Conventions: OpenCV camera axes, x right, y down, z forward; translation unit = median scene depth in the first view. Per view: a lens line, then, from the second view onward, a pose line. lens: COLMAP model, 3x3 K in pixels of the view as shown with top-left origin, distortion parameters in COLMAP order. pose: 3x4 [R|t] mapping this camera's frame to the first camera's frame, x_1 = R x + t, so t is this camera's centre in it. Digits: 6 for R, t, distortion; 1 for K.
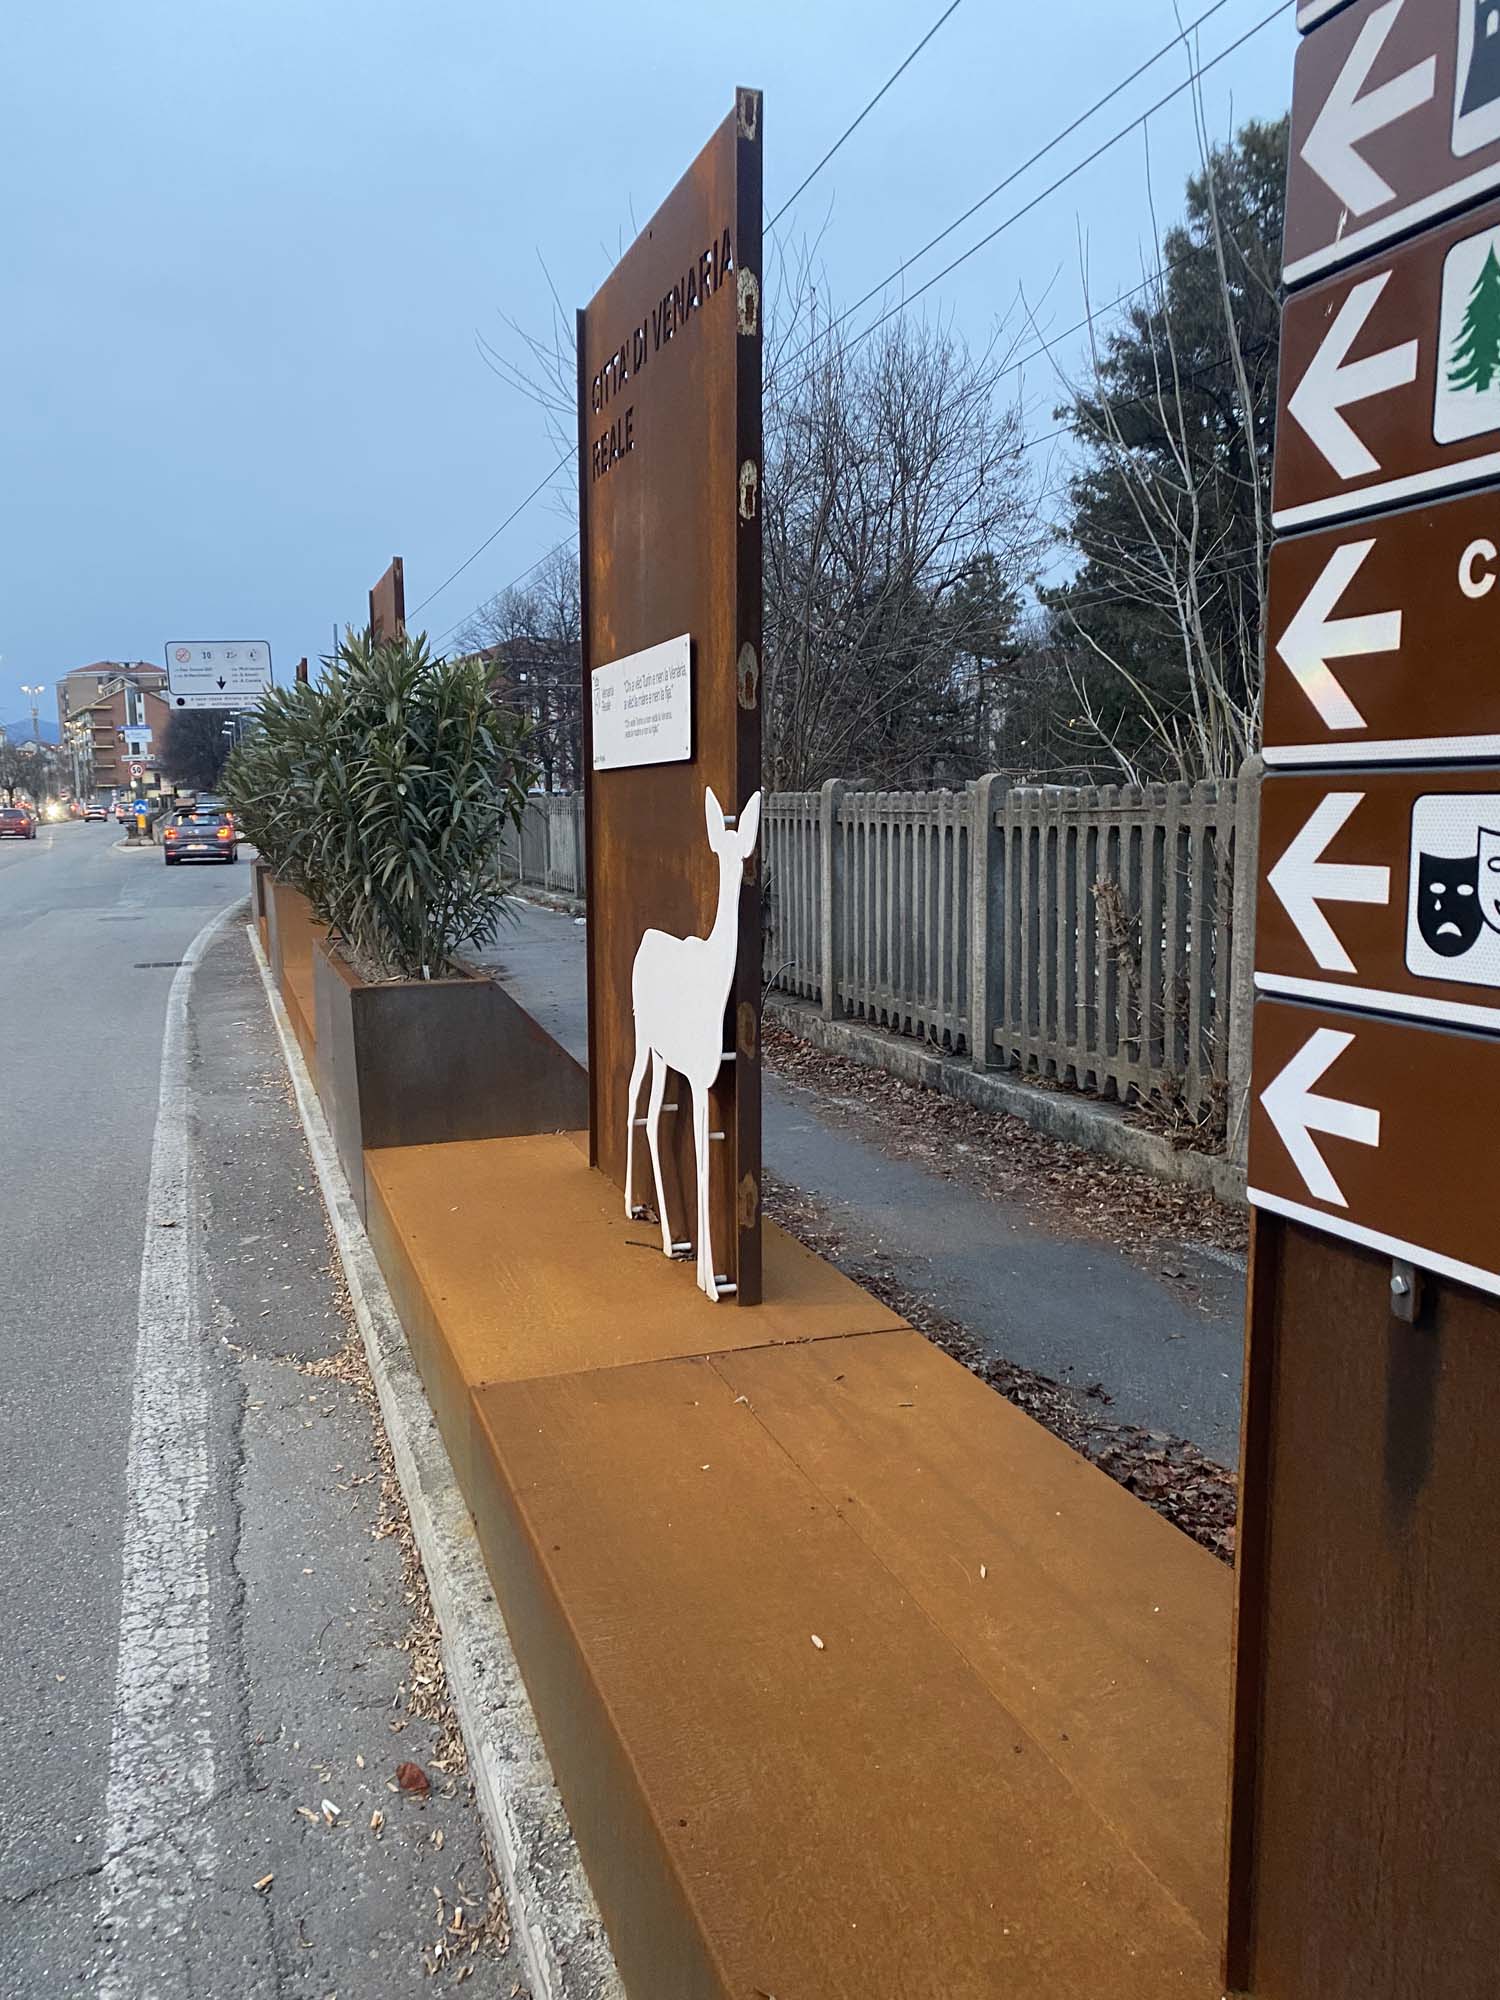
lens RADIAL K [[1555.4, 0, 746.6], [0, 1555.4, 999.2], [0, 0, 1]] dist [0.023042, 0.006510]
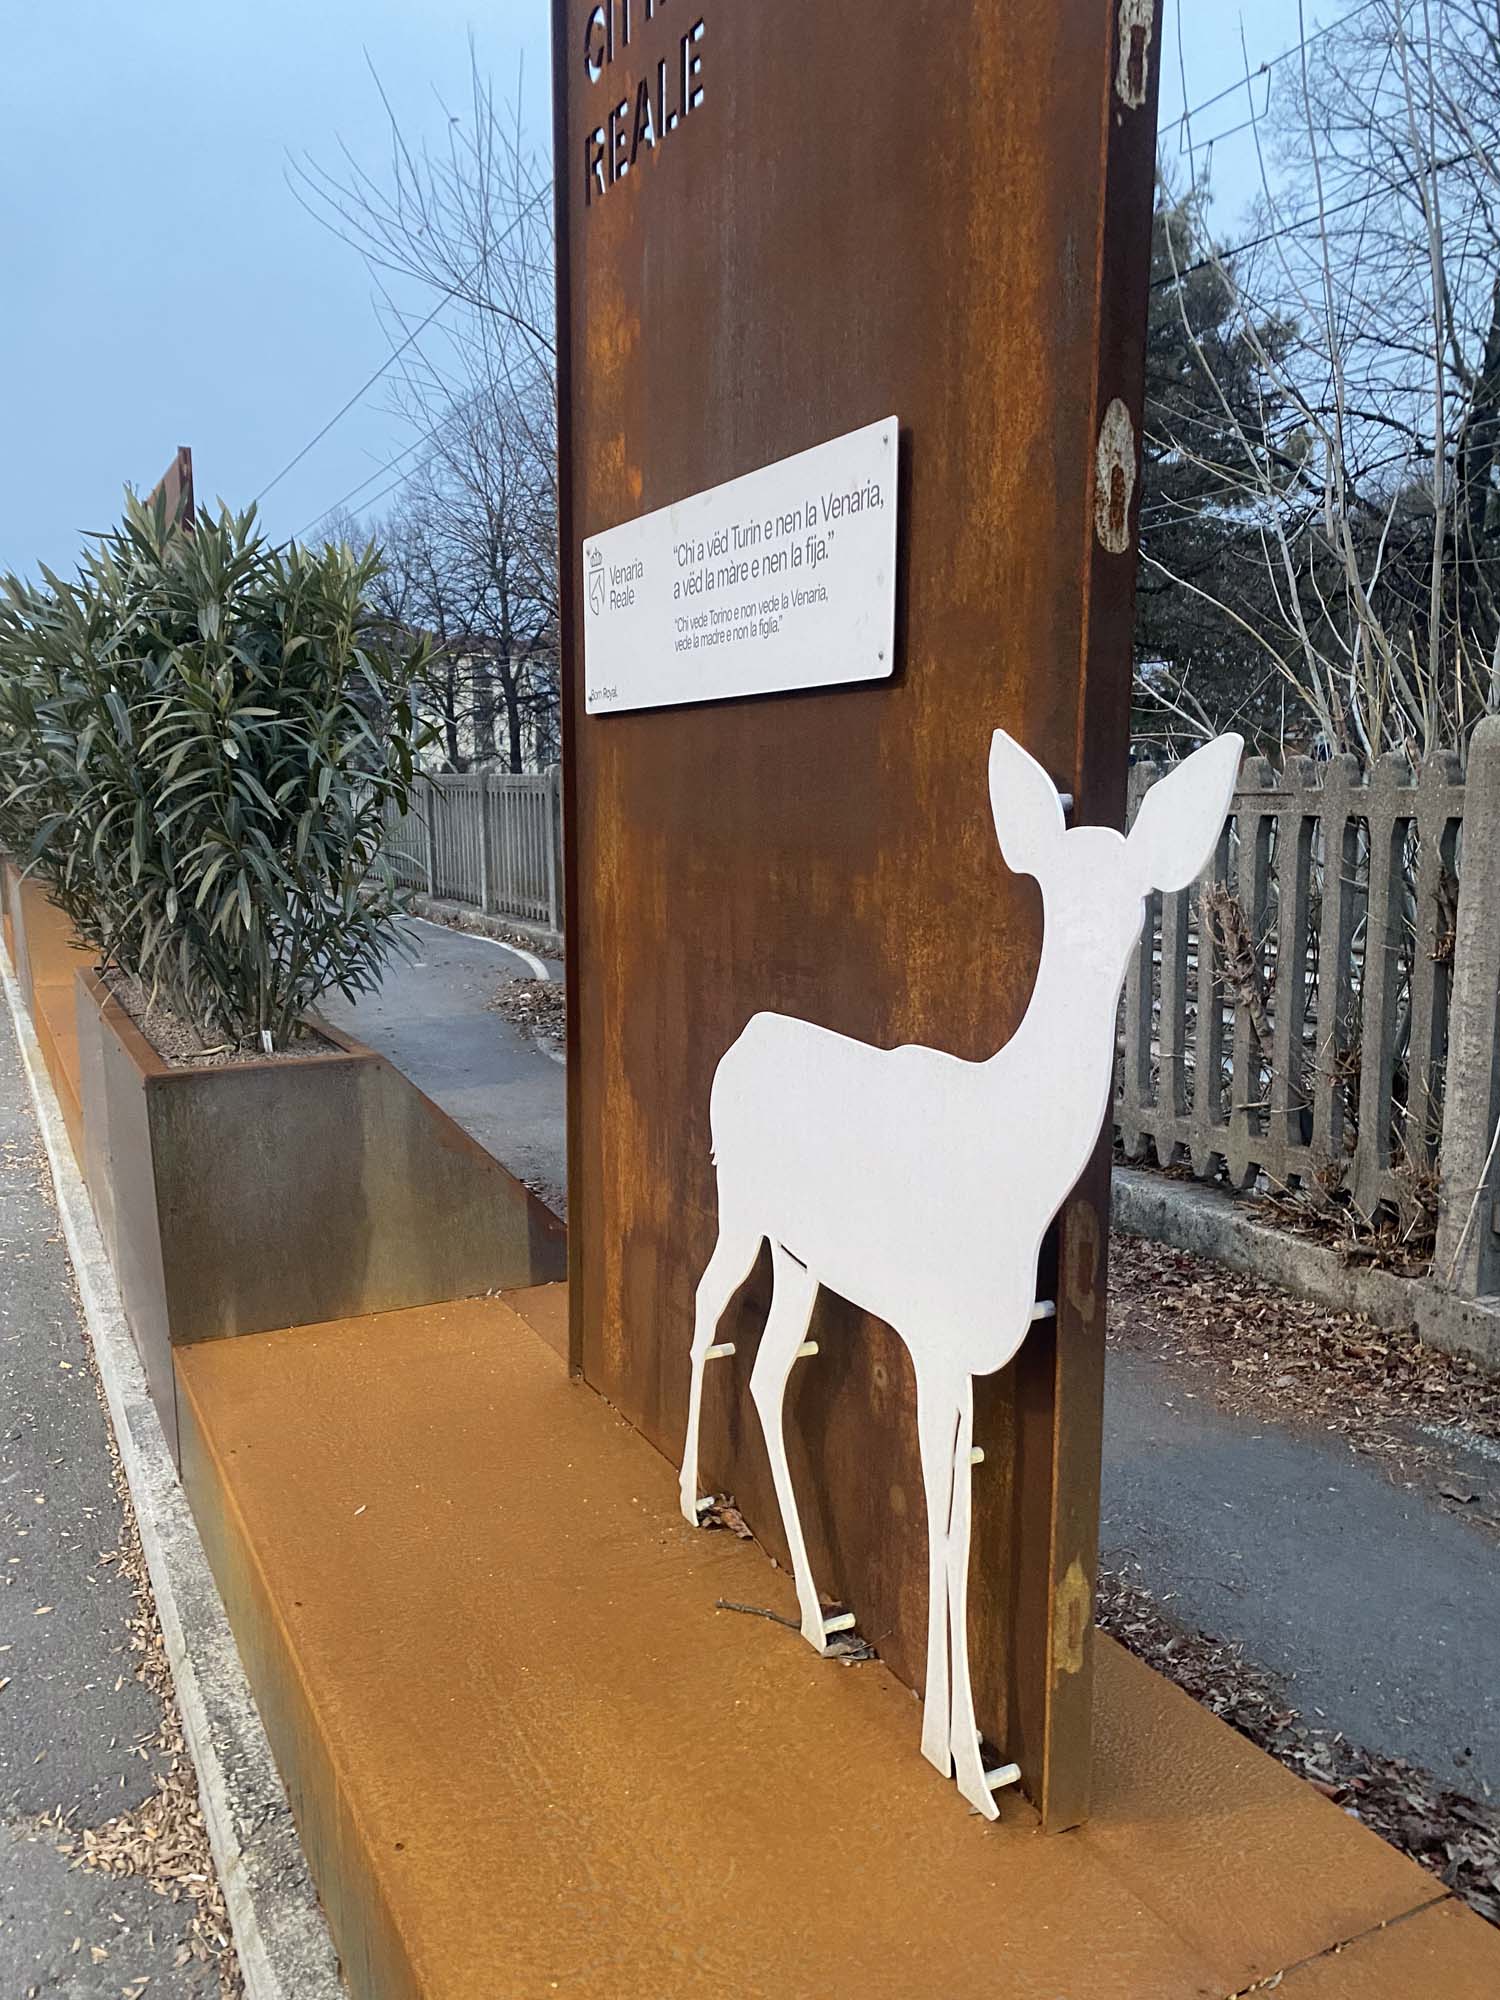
lens RADIAL K [[1521.1, 0, 748.5], [0, 1521.1, 1004.2], [0, 0, 1]] dist [-0.002280, 0.010302]
pose [[0.989044, -0.012336, 0.147108, -0.107248], [0.009714, 0.999781, 0.018527, -0.043065], [-0.147304, -0.016895, 0.988947, 0.375185]]
